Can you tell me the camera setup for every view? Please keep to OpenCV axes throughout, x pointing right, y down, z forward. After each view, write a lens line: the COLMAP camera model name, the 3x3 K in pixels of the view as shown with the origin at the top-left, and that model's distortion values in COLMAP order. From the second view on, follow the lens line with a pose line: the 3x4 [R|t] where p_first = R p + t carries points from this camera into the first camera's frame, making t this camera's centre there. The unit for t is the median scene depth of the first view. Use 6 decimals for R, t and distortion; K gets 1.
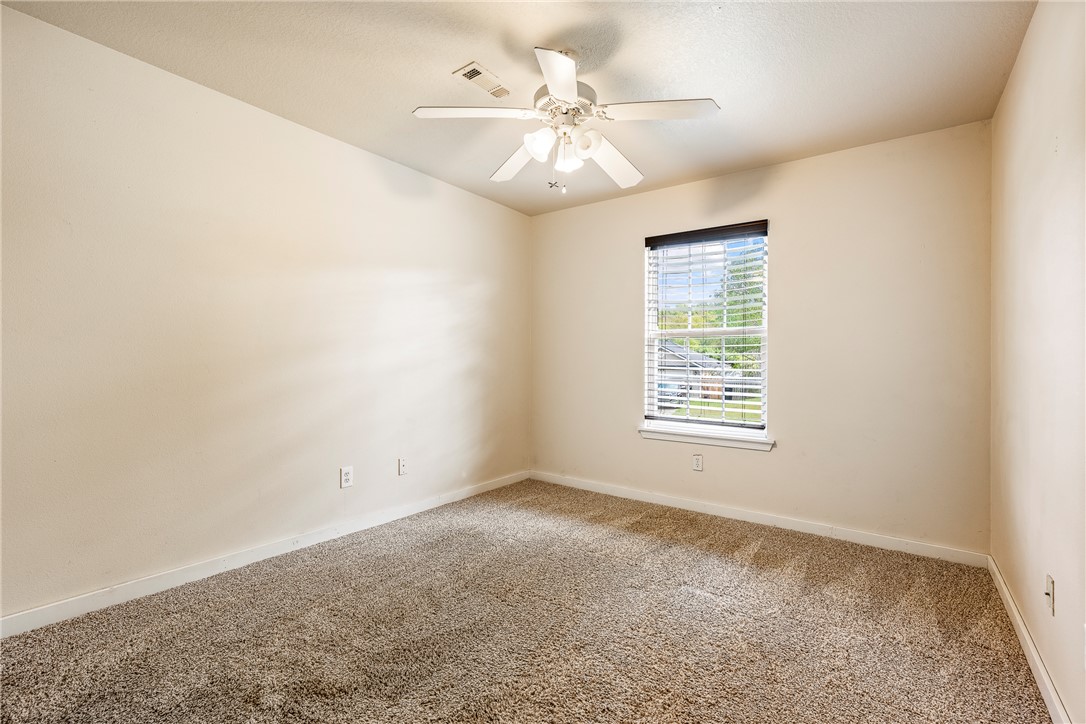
lens RADIAL K [[504.0, 0, 543.2], [0, 504.0, 360.7], [0, 0, 1]] dist [0.008644, 0.001862]
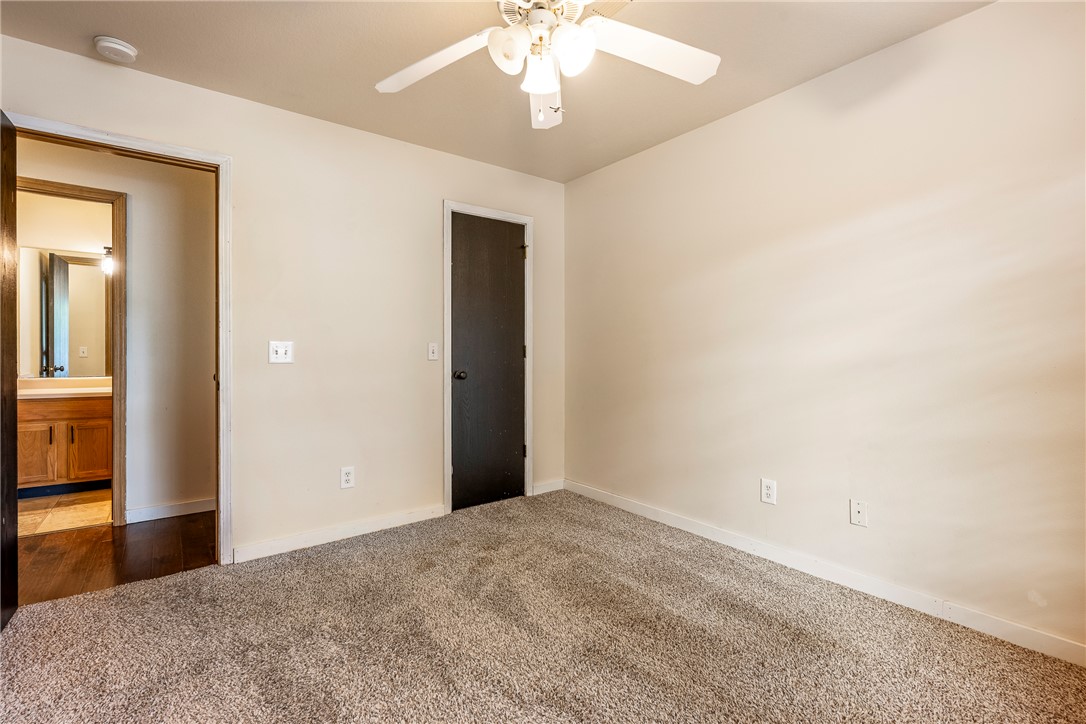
lens RADIAL K [[504.0, 0, 543.7], [0, 504.0, 359.0], [0, 0, 1]] dist [0.008644, 0.001862]
pose [[-0.296816, 0.004210, -0.954926, 0.546841], [-0.000840, 0.999989, 0.004670, 0.004676], [0.954934, 0.002189, -0.296809, 0.915945]]
